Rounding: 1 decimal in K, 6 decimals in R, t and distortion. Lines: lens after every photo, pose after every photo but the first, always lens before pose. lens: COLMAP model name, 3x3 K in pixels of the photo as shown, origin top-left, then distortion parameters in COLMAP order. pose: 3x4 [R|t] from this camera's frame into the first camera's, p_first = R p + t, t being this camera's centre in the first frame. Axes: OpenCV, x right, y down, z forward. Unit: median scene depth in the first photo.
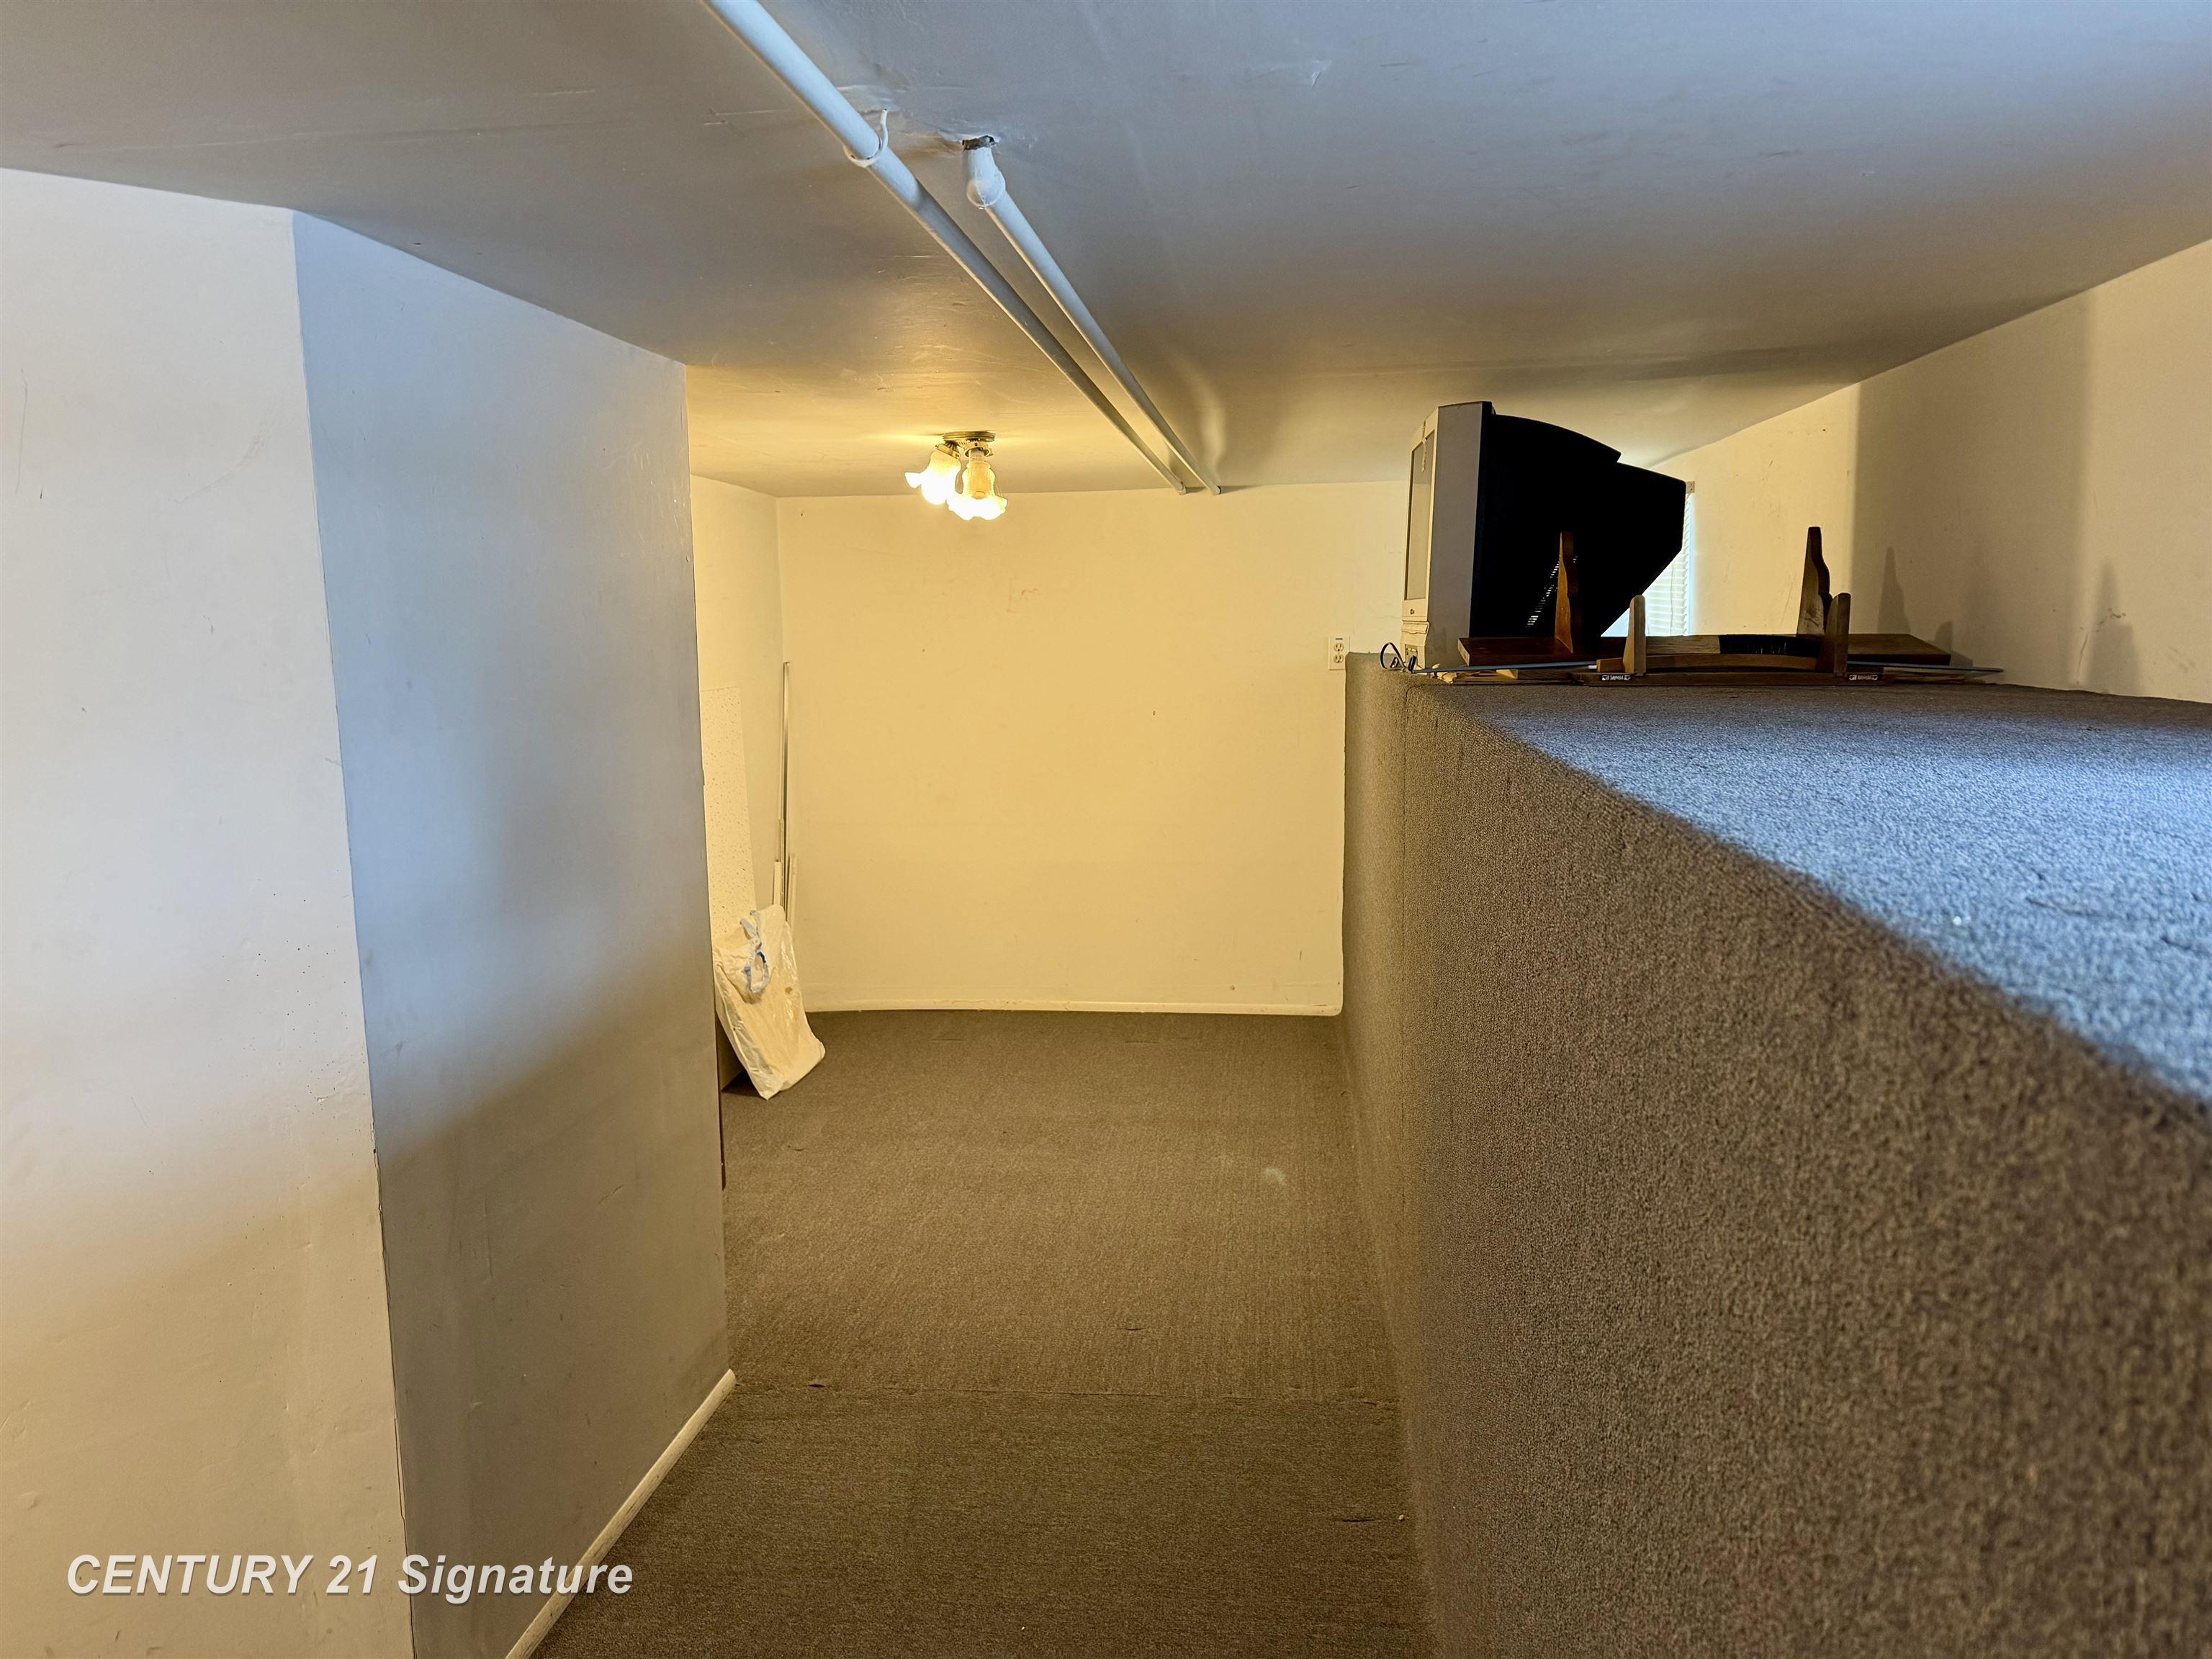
lens RADIAL K [[1581.2, 0, 1102.3], [0, 1581.2, 825.7], [0, 0, 1]] dist [0.079451, -0.048679]
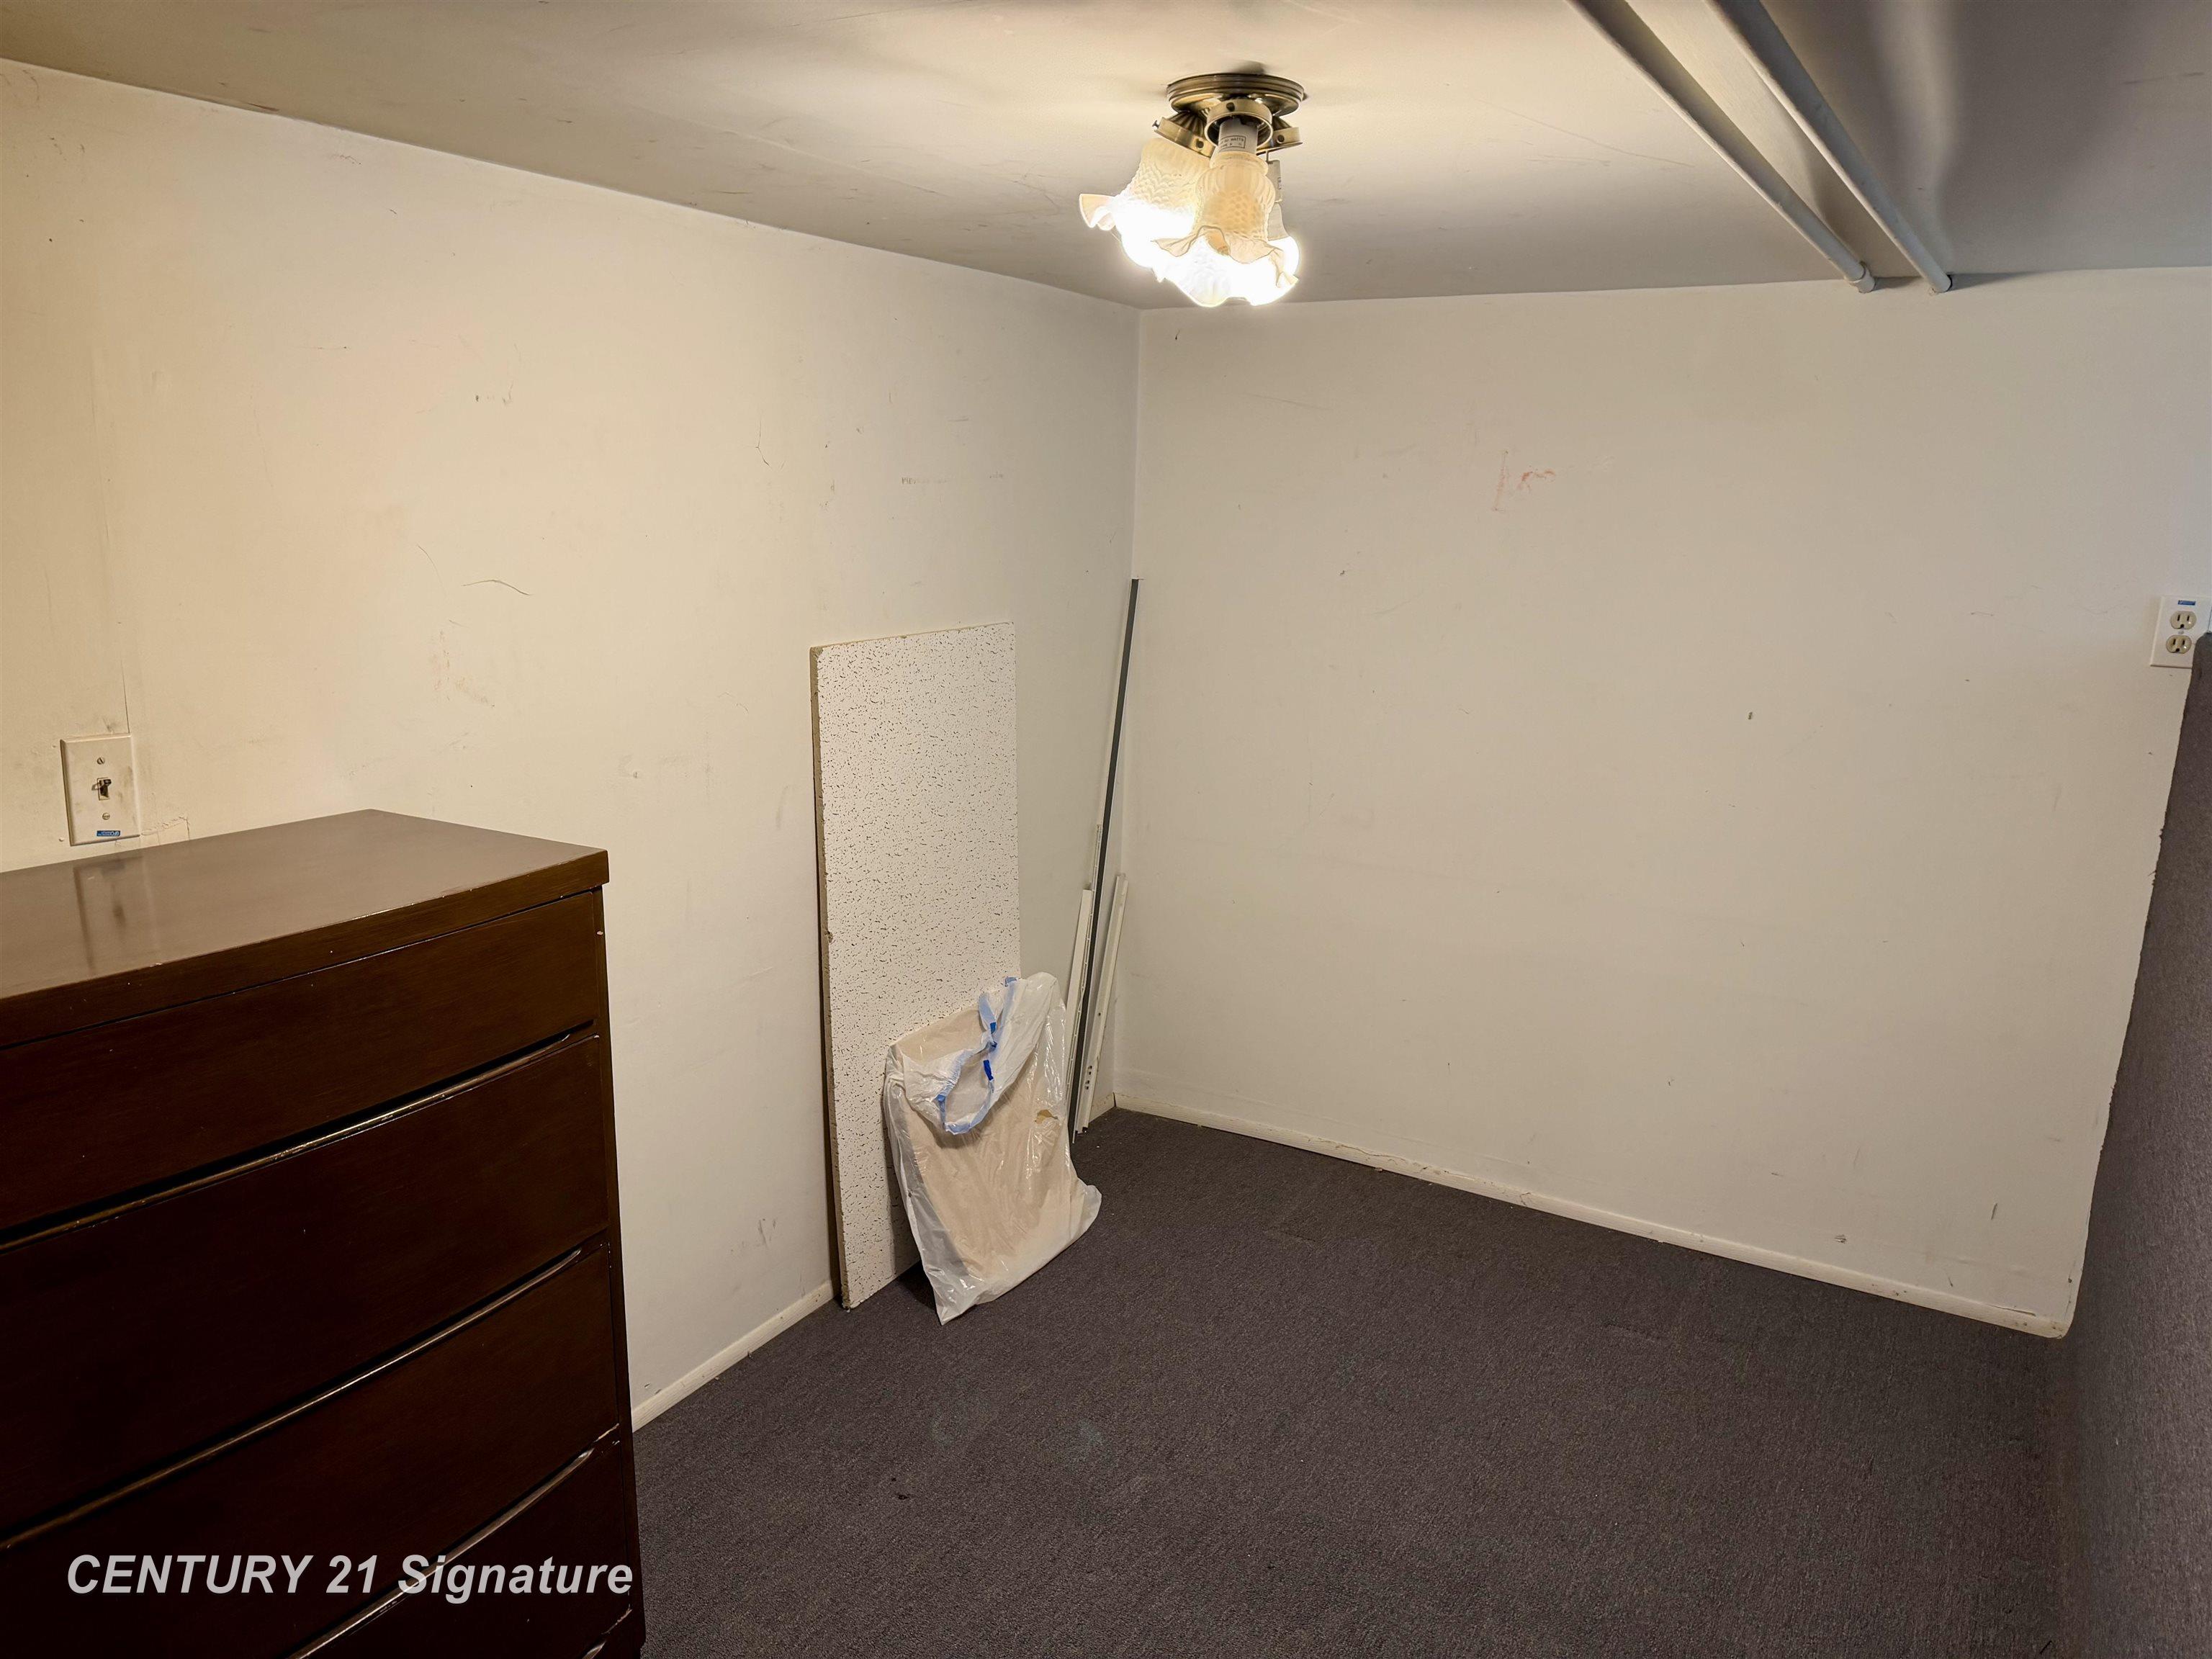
lens RADIAL K [[1581.2, 0, 1113.7], [0, 1581.2, 838.1], [0, 0, 1]] dist [0.079451, -0.048679]
pose [[0.919182, 0.125456, -0.373318, 0.049537], [-0.091403, 0.989980, 0.107638, -0.078649], [0.383081, -0.064816, 0.921438, 0.475156]]
